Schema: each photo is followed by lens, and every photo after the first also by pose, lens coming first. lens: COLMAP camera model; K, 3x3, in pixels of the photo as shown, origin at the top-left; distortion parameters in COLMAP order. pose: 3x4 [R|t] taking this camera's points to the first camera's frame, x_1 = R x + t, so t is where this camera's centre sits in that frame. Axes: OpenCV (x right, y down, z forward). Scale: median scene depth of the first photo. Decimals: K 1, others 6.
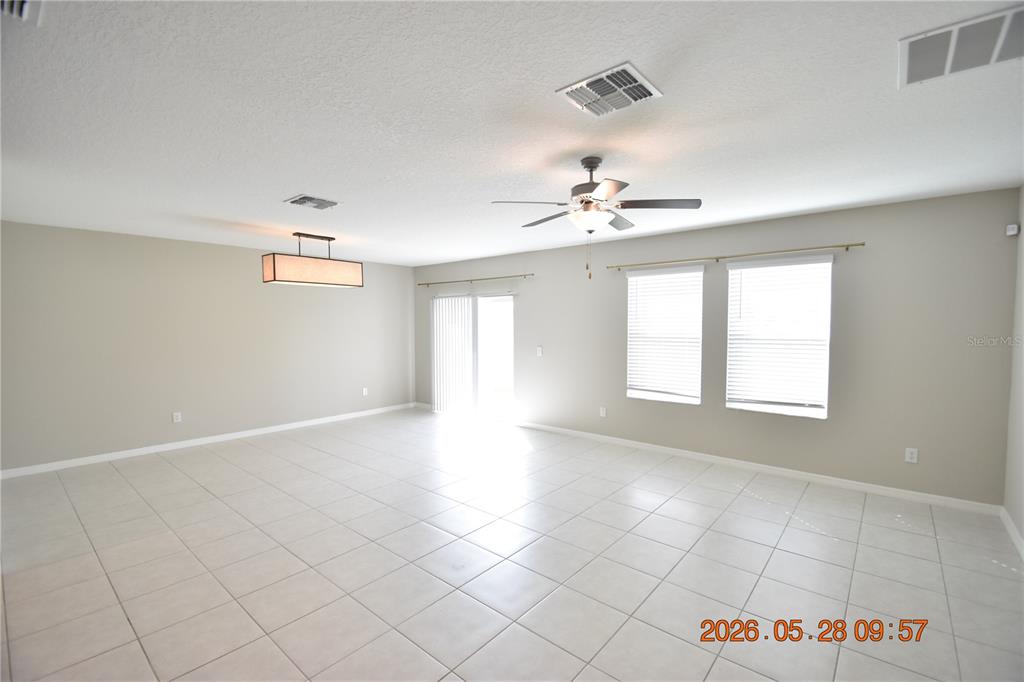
lens RADIAL K [[449.9, 0, 510.2], [0, 449.9, 345.4], [0, 0, 1]] dist [0.020072, -0.019799]
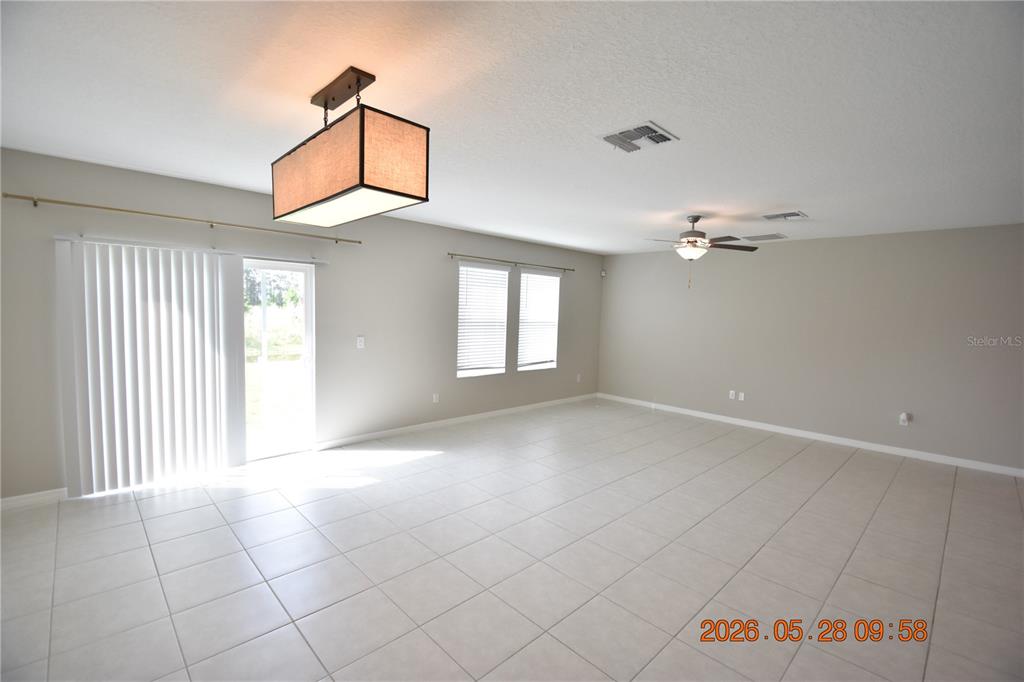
lens RADIAL K [[449.9, 0, 510.2], [0, 449.9, 345.4], [0, 0, 1]] dist [0.020072, -0.019799]
pose [[0.105550, -0.077606, 0.991381, -0.832080], [0.012261, 0.996976, 0.076739, -0.046440], [-0.994338, 0.004055, 0.106183, 0.801459]]
